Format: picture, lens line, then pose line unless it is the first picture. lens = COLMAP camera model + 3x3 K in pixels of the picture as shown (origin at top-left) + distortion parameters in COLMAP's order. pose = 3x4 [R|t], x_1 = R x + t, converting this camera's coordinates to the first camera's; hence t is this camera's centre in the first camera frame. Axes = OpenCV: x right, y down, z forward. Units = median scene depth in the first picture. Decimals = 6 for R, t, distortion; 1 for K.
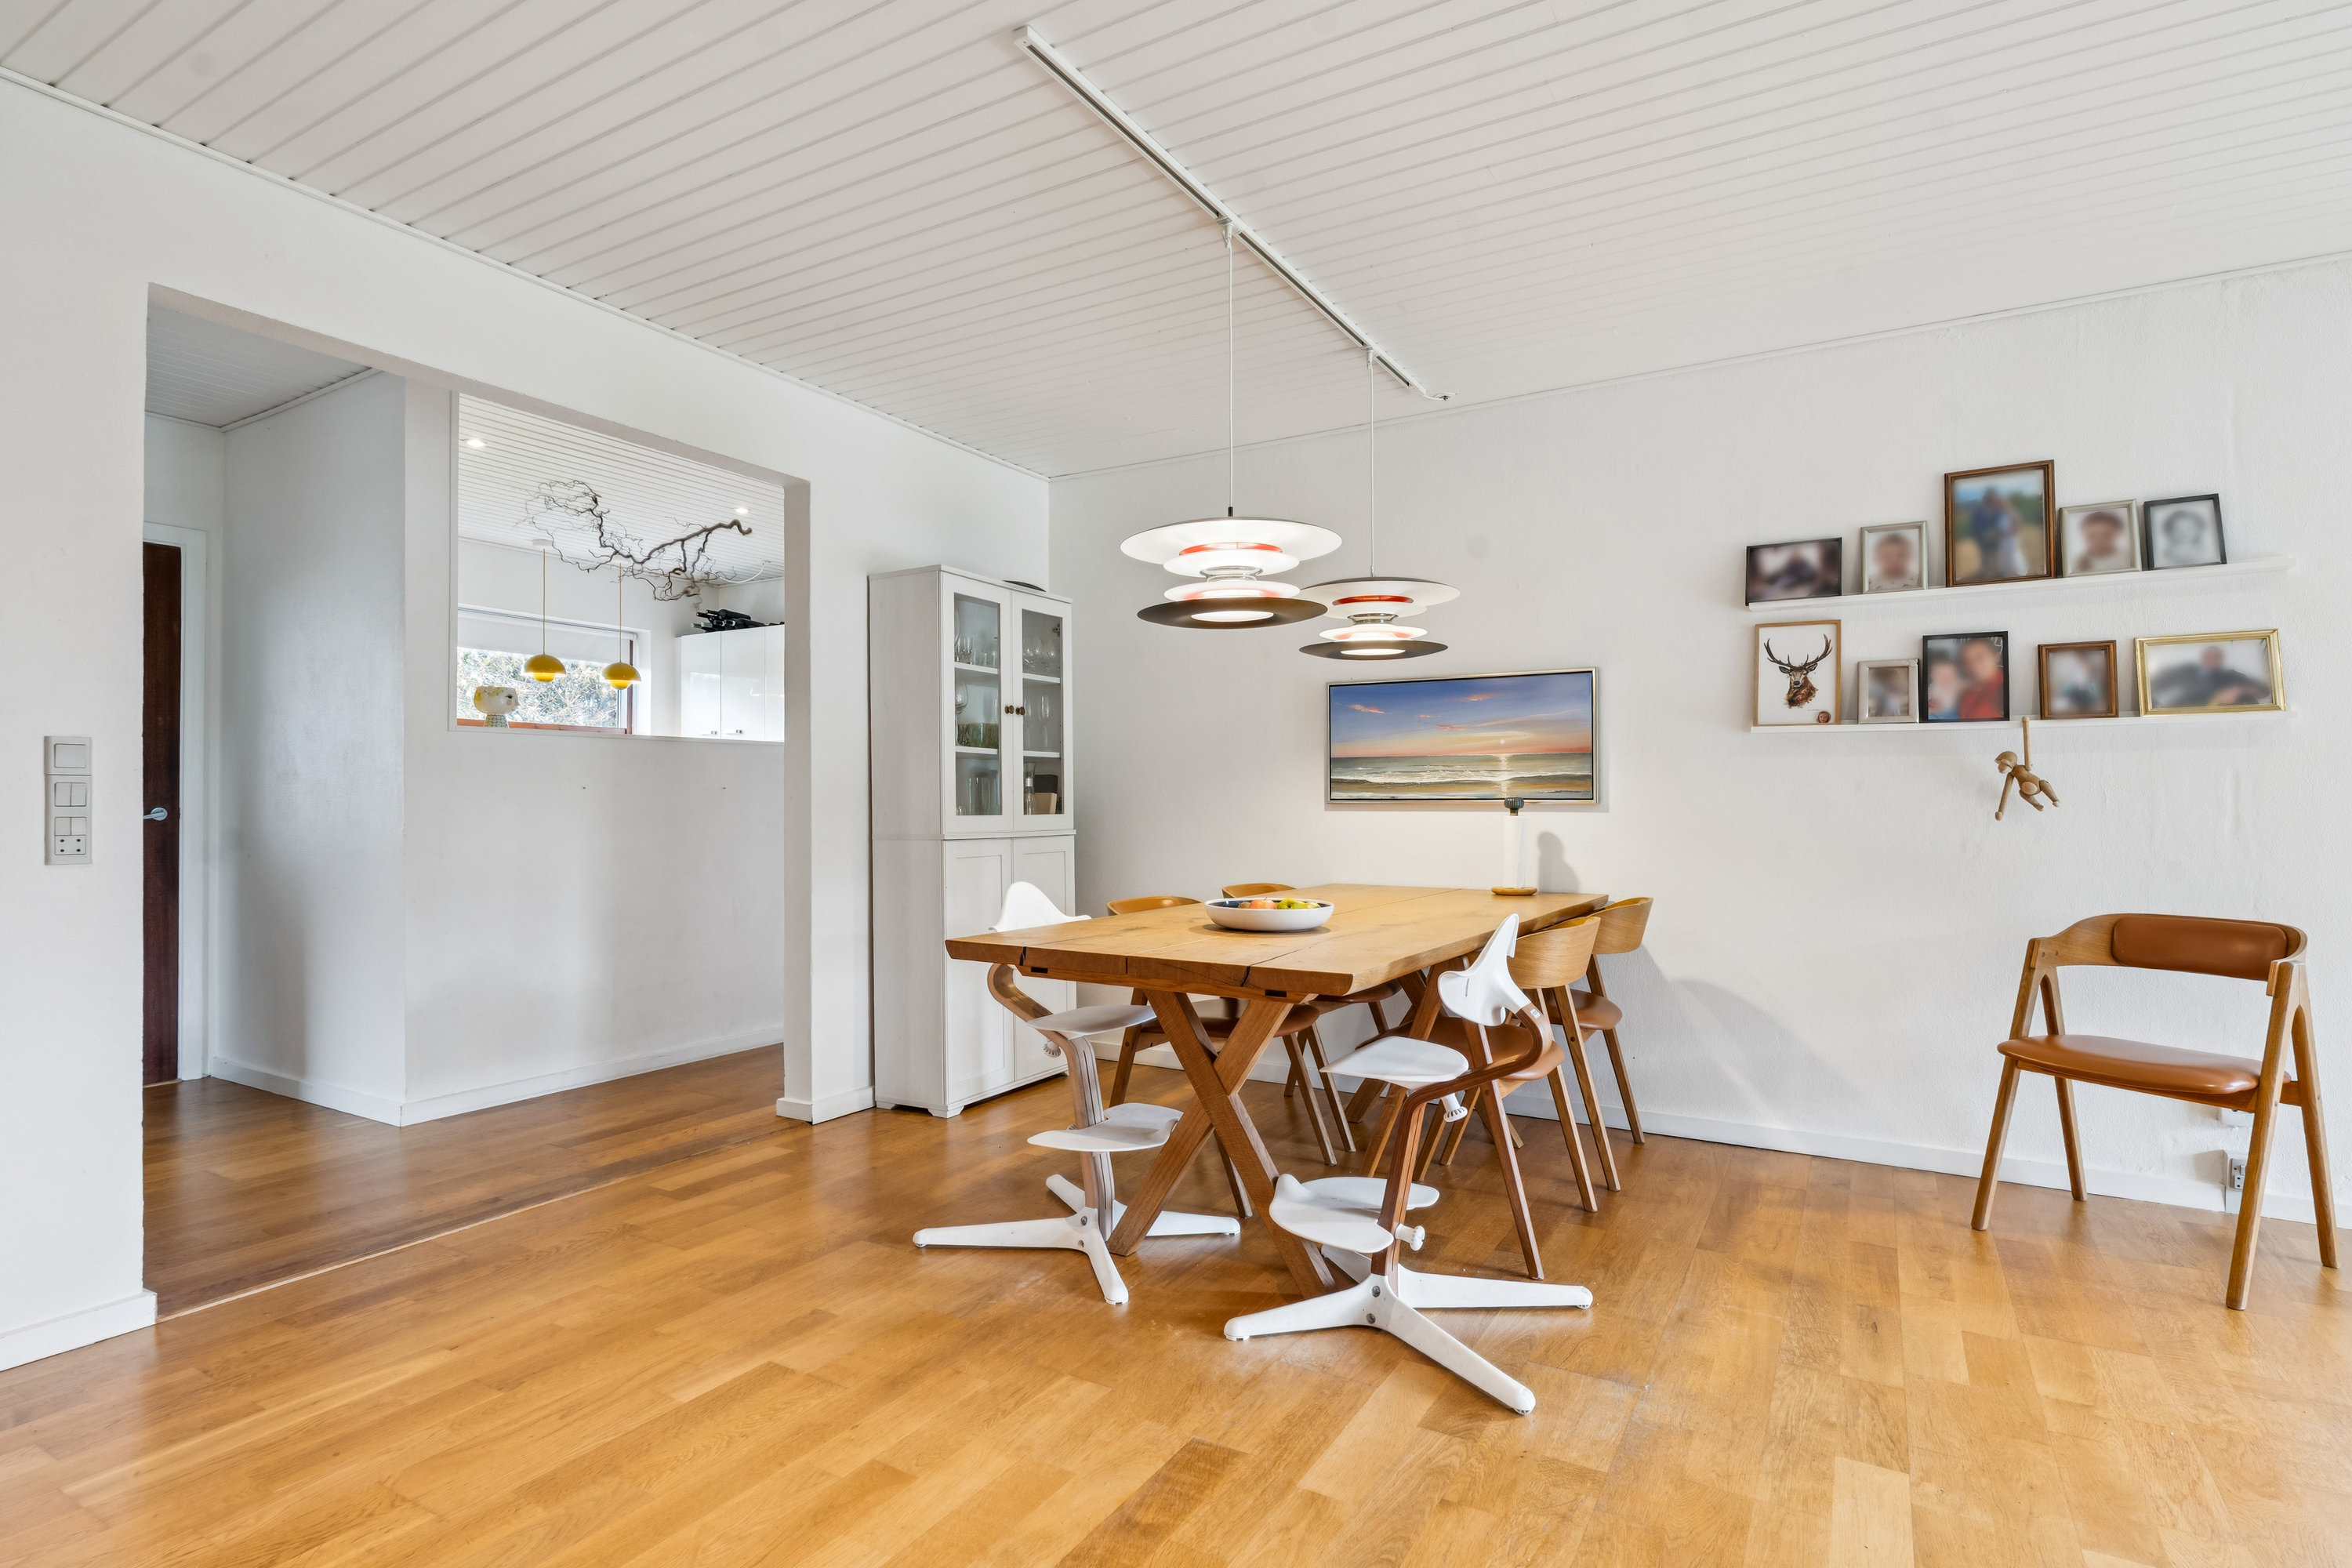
lens RADIAL K [[1188.1, 0, 1175.4], [0, 1188.1, 787.1], [0, 0, 1]] dist [-0.001915, 0.000166]
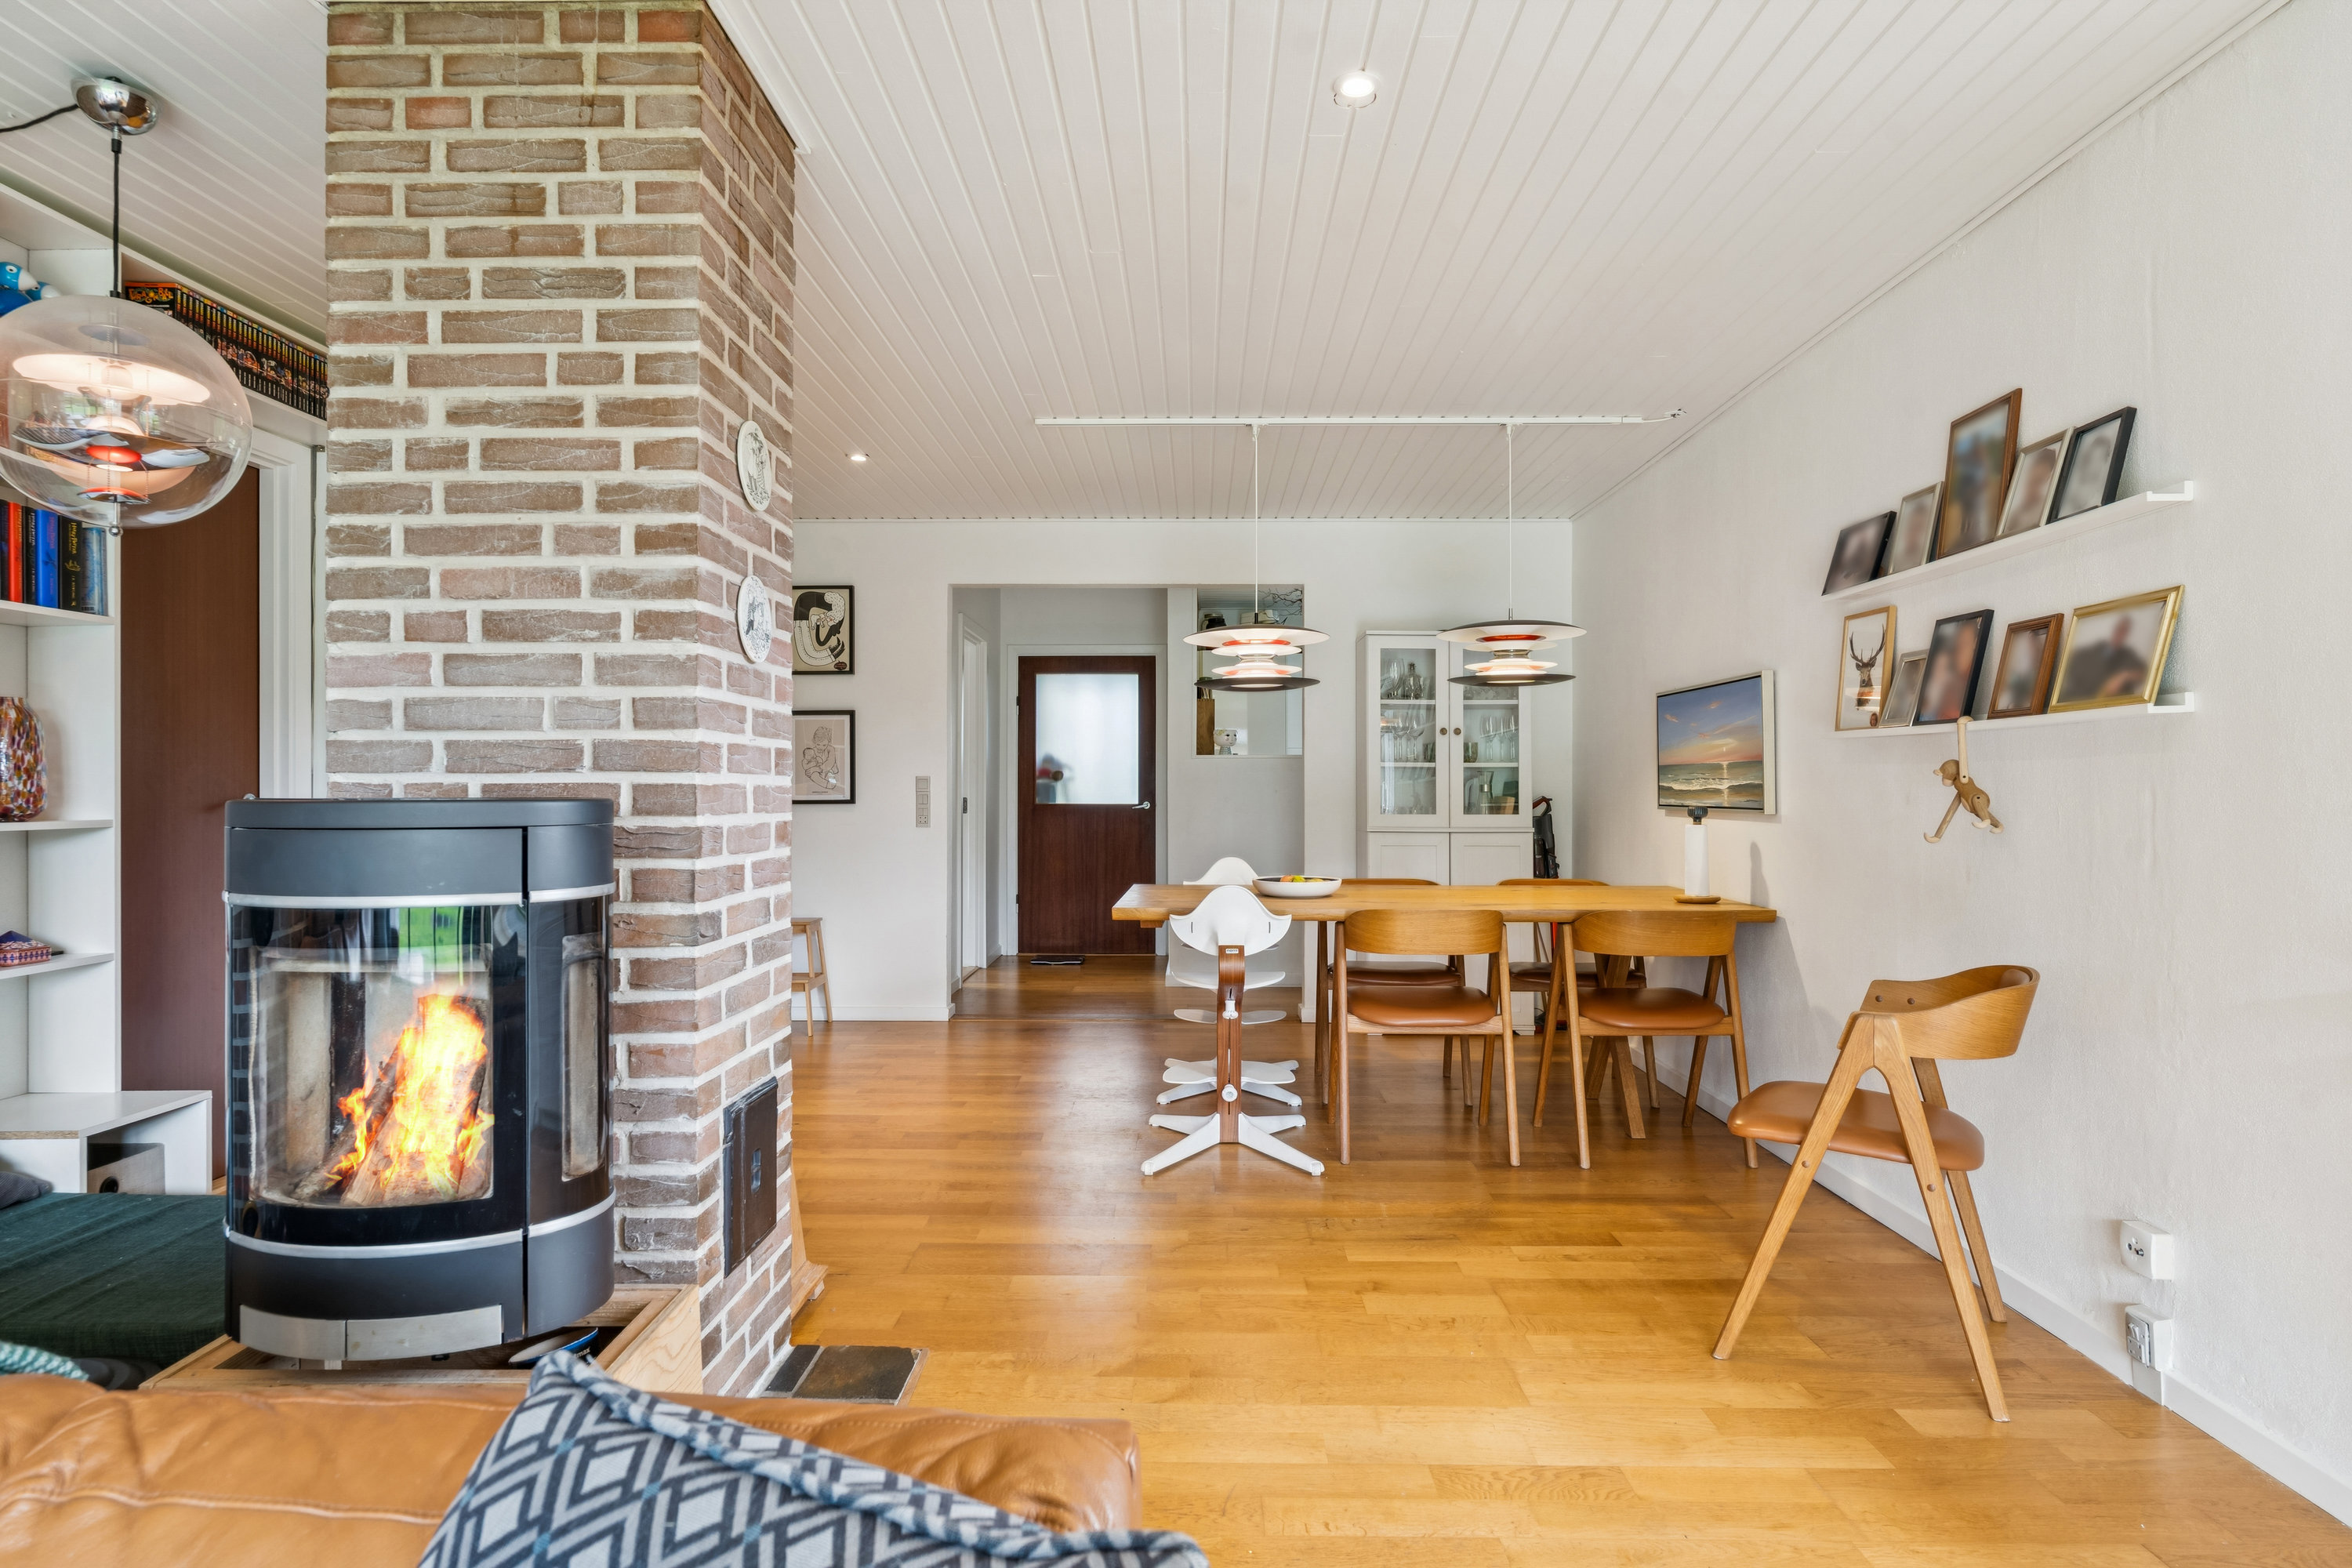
lens RADIAL K [[1309.1, 0, 1175.9], [0, 1309.1, 785.7], [0, 0, 1]] dist [0.030102, 0.000532]
pose [[0.490755, -0.000838, -0.871297, 1.228637], [0.008890, 0.999952, 0.004045, -0.020349], [0.871252, -0.009731, 0.490739, 0.080492]]
